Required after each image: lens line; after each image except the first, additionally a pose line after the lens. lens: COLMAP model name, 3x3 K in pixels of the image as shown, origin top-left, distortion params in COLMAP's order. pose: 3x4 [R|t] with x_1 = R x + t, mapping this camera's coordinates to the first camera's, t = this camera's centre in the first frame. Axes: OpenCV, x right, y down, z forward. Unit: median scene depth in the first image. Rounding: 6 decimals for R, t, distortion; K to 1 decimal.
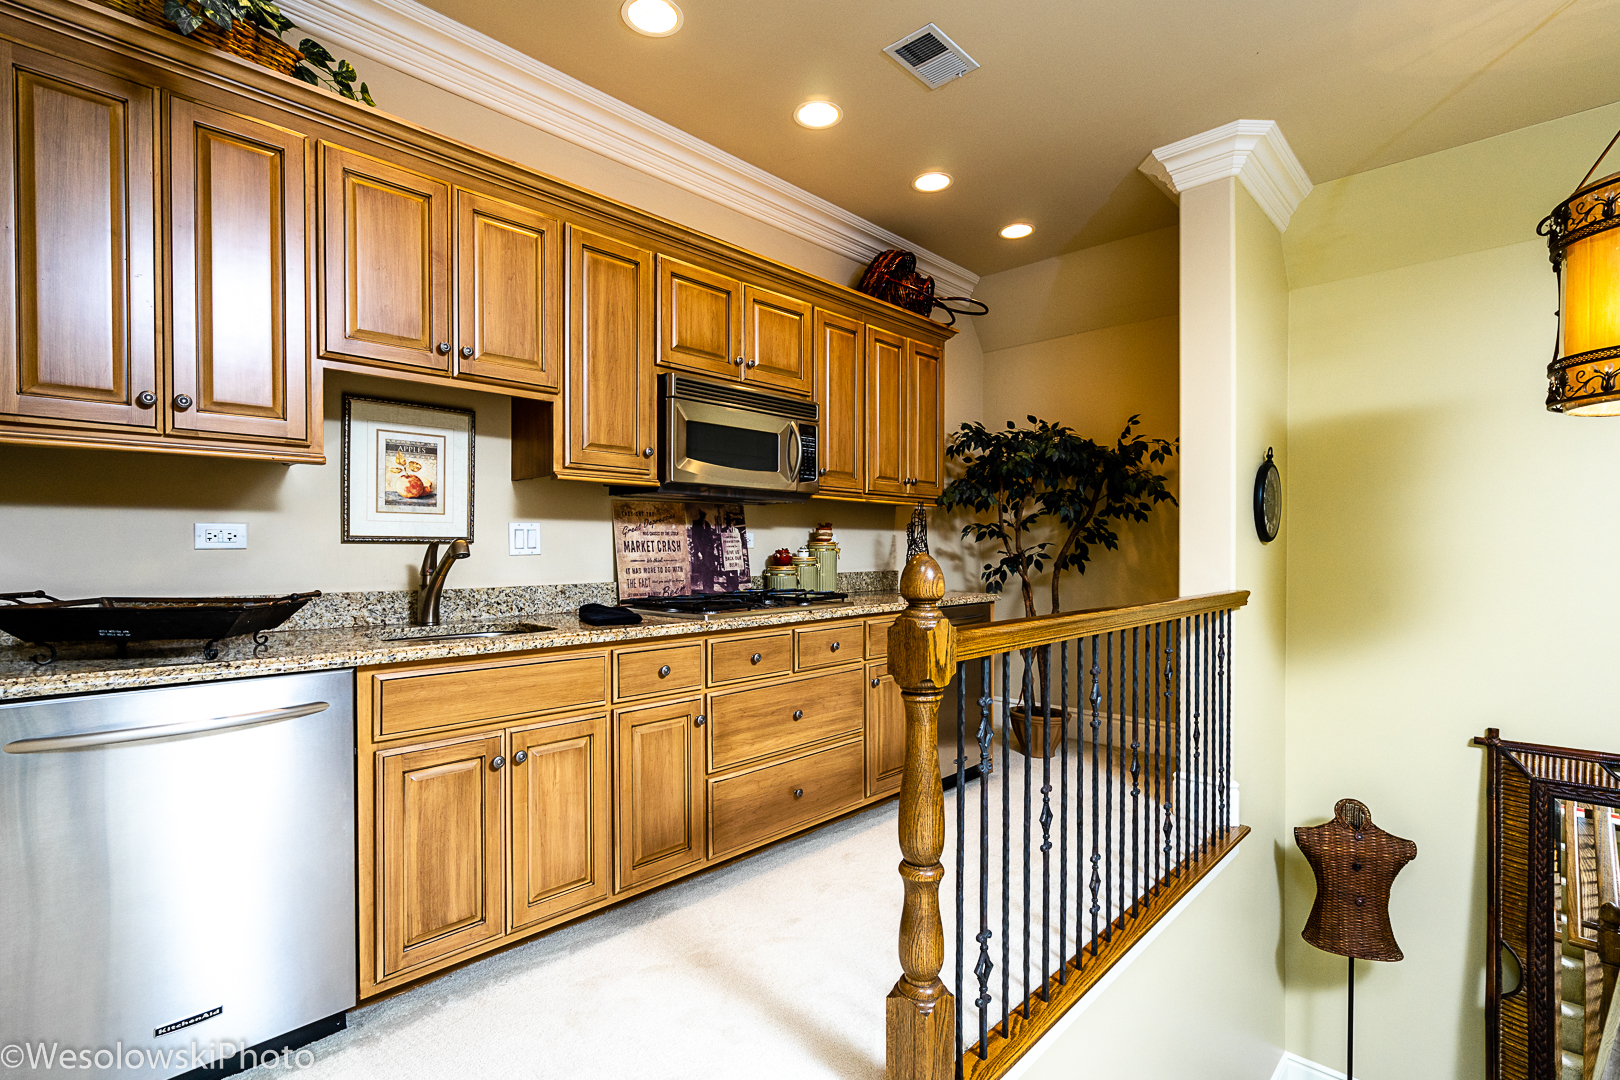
lens RADIAL K [[756.3, 0, 810.0], [0, 756.3, 540.0], [0, 0, 1]] dist [-0.000251, -0.000032]
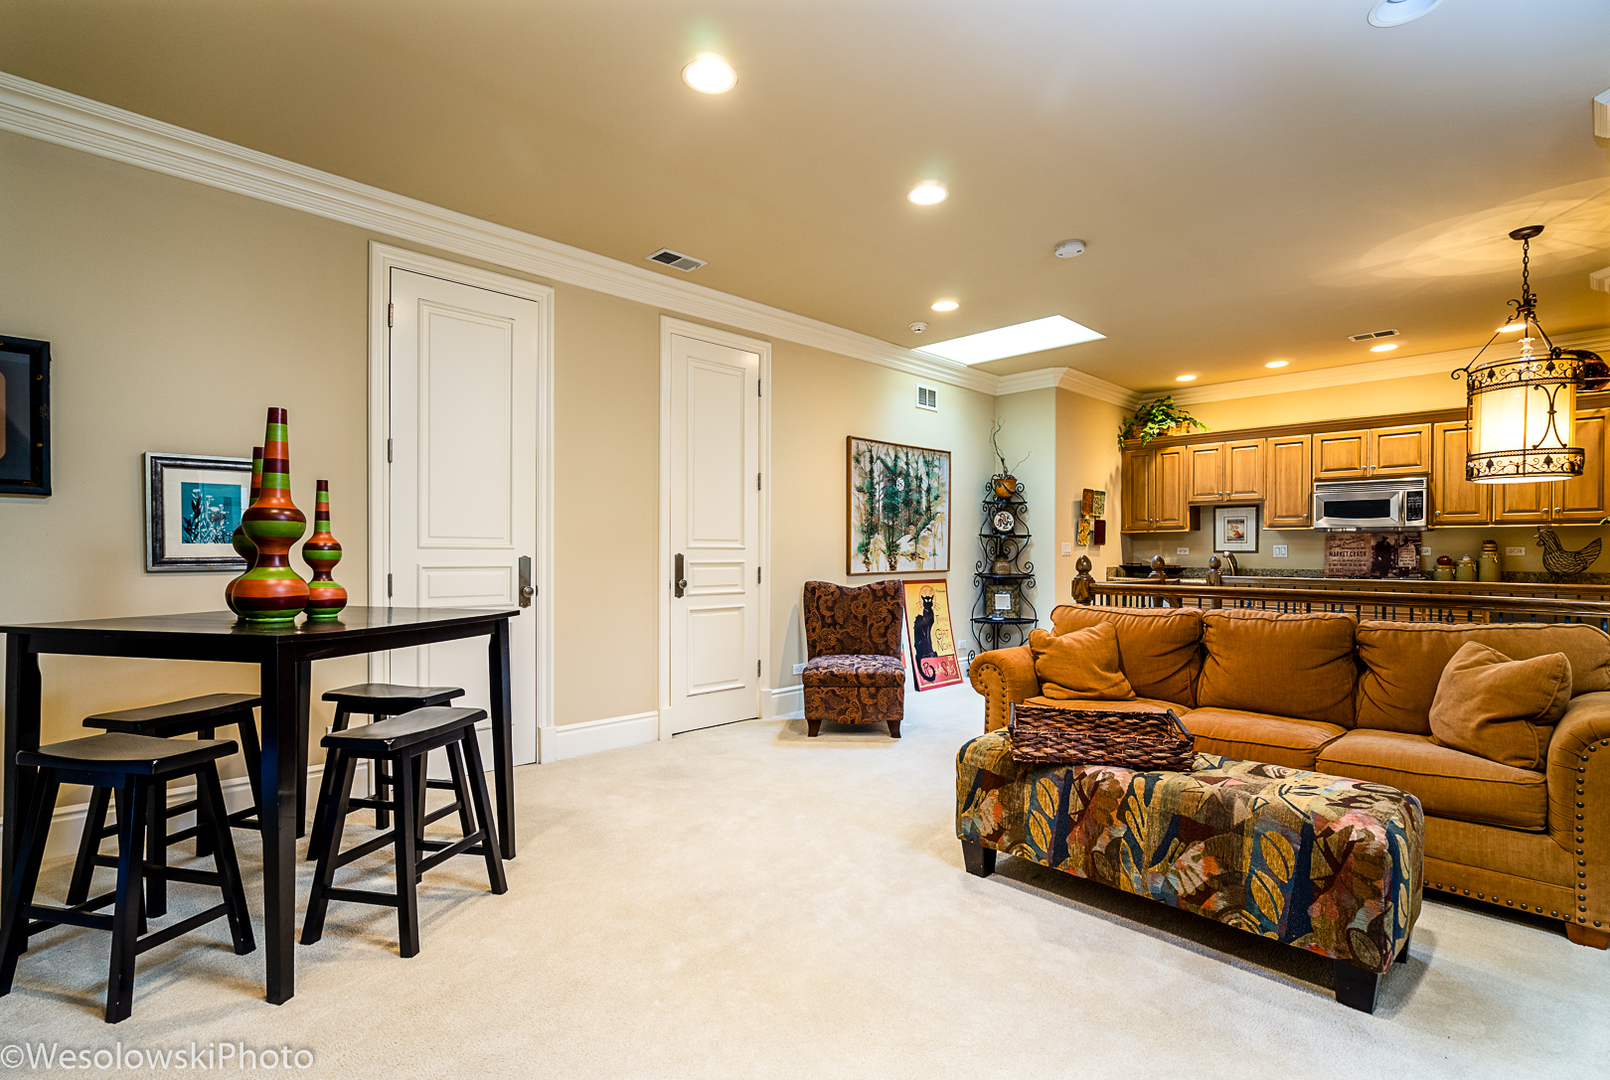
lens RADIAL K [[760.5, 0, 805.1], [0, 760.5, 557.2], [0, 0, 1]] dist [0.000027, -0.000004]
pose [[-0.032481, 0.002145, -0.999470, 2.499215], [0.005716, 0.999982, 0.001960, 0.004693], [0.999456, -0.005650, -0.032493, -0.602472]]
